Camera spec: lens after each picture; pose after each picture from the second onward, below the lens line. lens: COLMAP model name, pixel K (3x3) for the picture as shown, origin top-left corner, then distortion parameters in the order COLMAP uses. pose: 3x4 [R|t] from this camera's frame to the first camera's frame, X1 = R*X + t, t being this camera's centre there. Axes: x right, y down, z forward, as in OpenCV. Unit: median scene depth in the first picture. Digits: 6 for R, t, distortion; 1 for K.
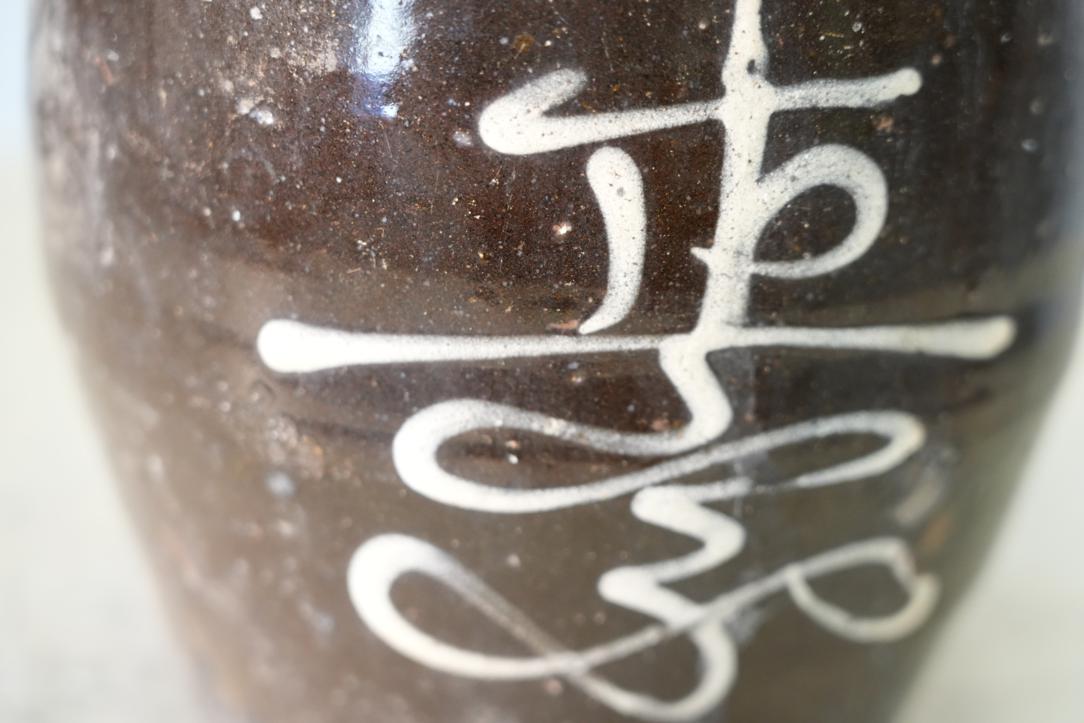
lens RADIAL K [[3458.0, 0, 543.0], [0, 3458.0, 361.0], [0, 0, 1]] dist [-0.053868, 0.000000]
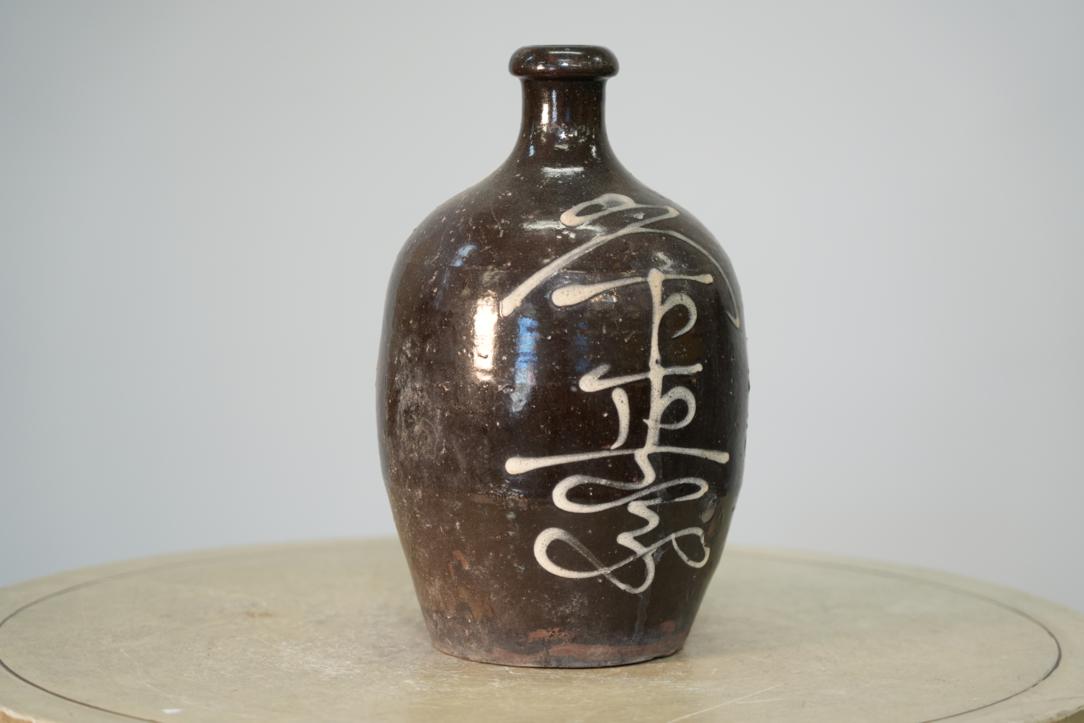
lens RADIAL K [[3458.0, 0, 541.3], [0, 3458.0, 359.3], [0, 0, 1]] dist [-0.053868, 0.000000]
pose [[0.971994, -0.060306, 0.227136, -0.767143], [0.116879, 0.962552, -0.244606, 0.681247], [-0.203879, 0.264303, 0.942644, -2.014106]]
